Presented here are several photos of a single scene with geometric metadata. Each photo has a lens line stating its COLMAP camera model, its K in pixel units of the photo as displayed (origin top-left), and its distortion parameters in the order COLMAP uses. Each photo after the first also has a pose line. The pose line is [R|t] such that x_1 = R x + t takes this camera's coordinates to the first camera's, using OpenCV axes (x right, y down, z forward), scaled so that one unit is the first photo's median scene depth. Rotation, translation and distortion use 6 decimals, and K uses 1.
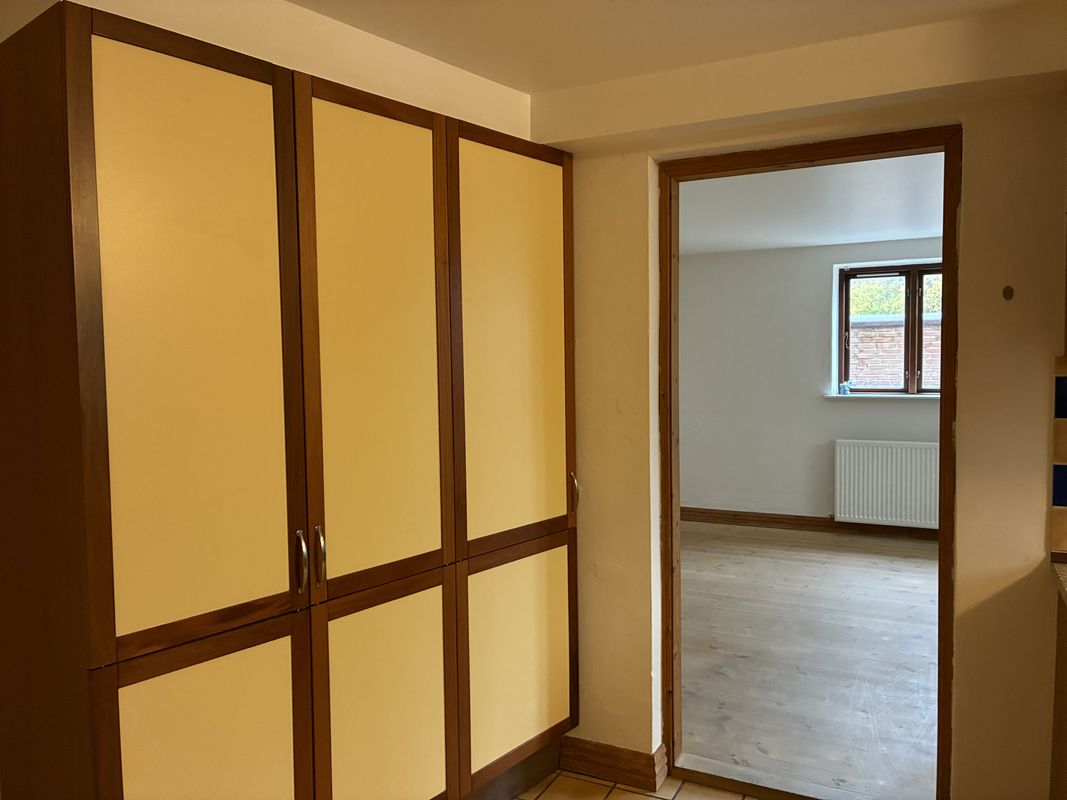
lens RADIAL K [[808.9, 0, 533.5], [0, 808.9, 400.0], [0, 0, 1]] dist [0.066909, 0.004849]
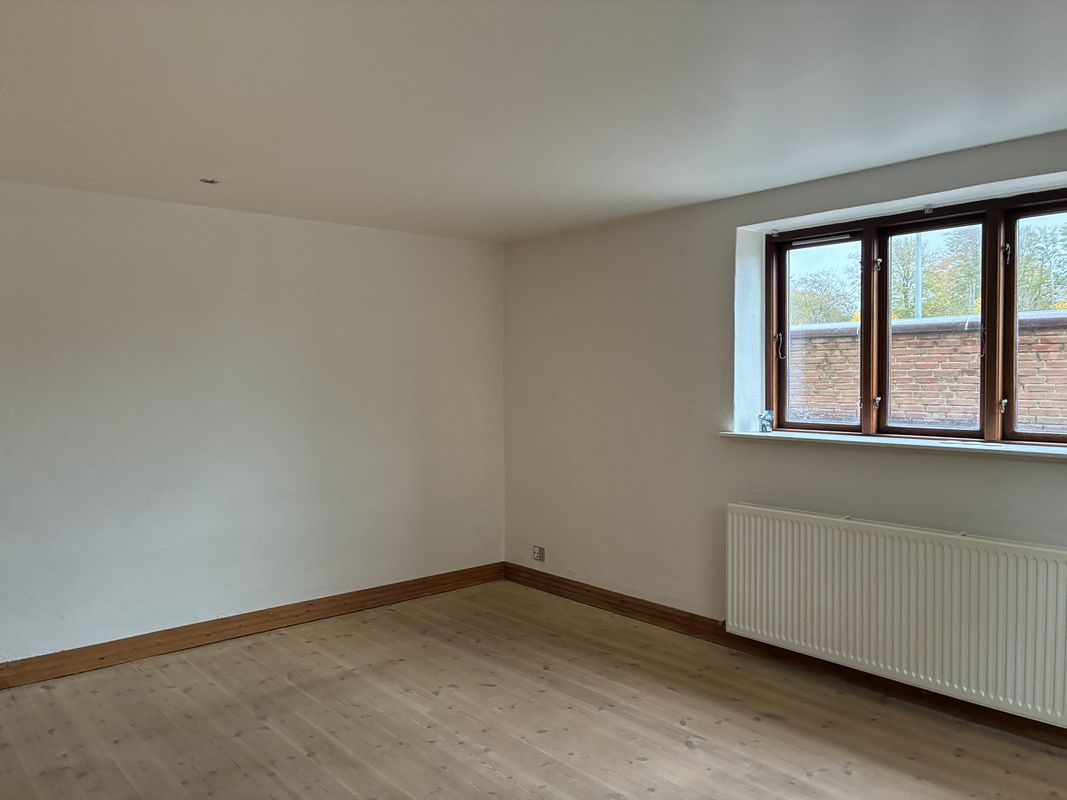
lens RADIAL K [[808.9, 0, 533.5], [0, 808.9, 400.0], [0, 0, 1]] dist [0.066909, 0.004849]
pose [[0.921057, 0.018770, -0.388976, 0.464328], [-0.026334, 0.999553, -0.014124, -0.017774], [0.388537, 0.023252, 0.921140, 0.351874]]
